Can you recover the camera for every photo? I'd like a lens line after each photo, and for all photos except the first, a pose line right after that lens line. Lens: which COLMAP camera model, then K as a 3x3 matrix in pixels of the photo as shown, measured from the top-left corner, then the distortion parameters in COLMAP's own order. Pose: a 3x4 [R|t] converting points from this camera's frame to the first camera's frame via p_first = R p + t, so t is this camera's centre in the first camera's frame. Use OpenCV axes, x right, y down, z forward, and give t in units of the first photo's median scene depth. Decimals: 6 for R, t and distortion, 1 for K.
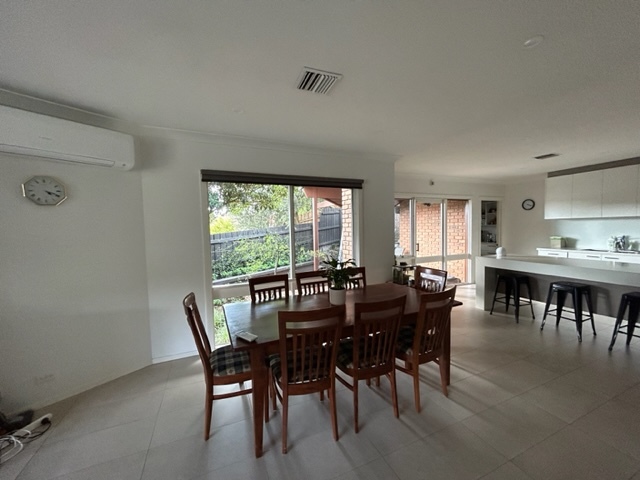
lens RADIAL K [[257.6, 0, 320.0], [0, 257.6, 240.0], [0, 0, 1]] dist [-0.000629, -0.000050]
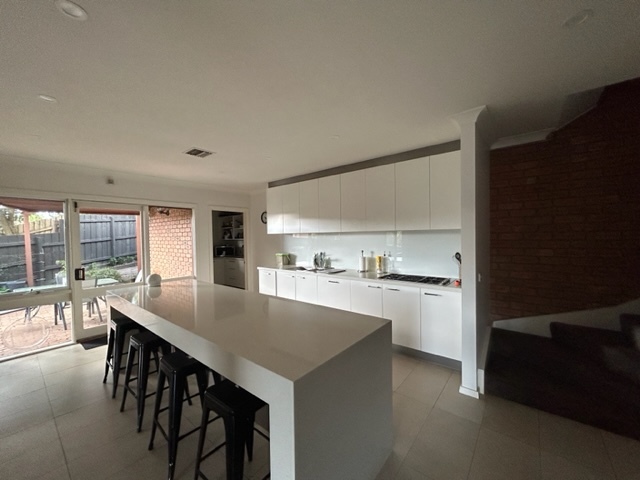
lens RADIAL K [[258.8, 0, 320.0], [0, 258.8, 240.0], [0, 0, 1]] dist [-0.000307, -0.000035]
pose [[0.895462, -0.001726, 0.445136, 0.639891], [0.019520, 0.999183, -0.035392, -0.023734], [-0.444711, 0.040381, 0.894764, 0.115979]]
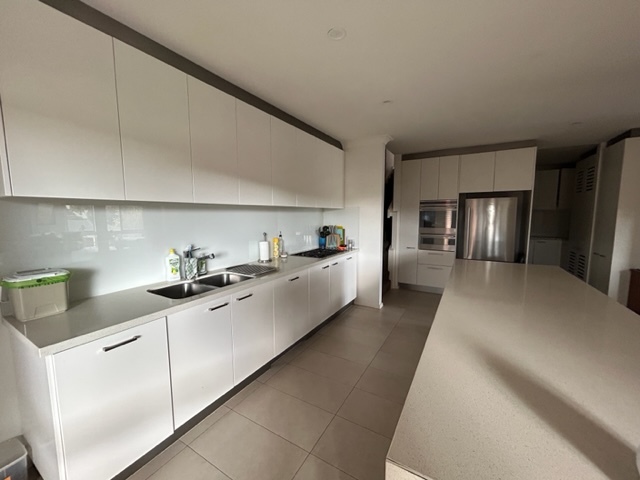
lens RADIAL K [[258.8, 0, 320.0], [0, 258.8, 240.0], [0, 0, 1]] dist [-0.000307, -0.000035]
pose [[-0.579321, -0.060644, 0.812840, 0.557336], [0.057308, 0.991730, 0.114835, -0.059390], [-0.813082, 0.113109, -0.571055, 0.931888]]
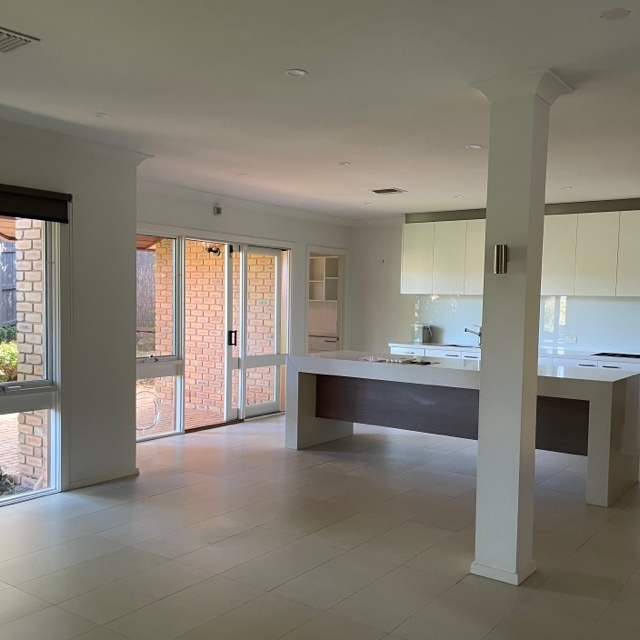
lens RADIAL K [[686.2, 0, 350.7], [0, 686.2, 340.4], [0, 0, 1]] dist [0.139505, -0.445115]
pose [[0.849997, 0.006611, 0.526746, -0.047538], [-0.014369, 0.999840, 0.010638, 0.012101], [-0.526591, -0.016612, 0.849956, -0.273487]]
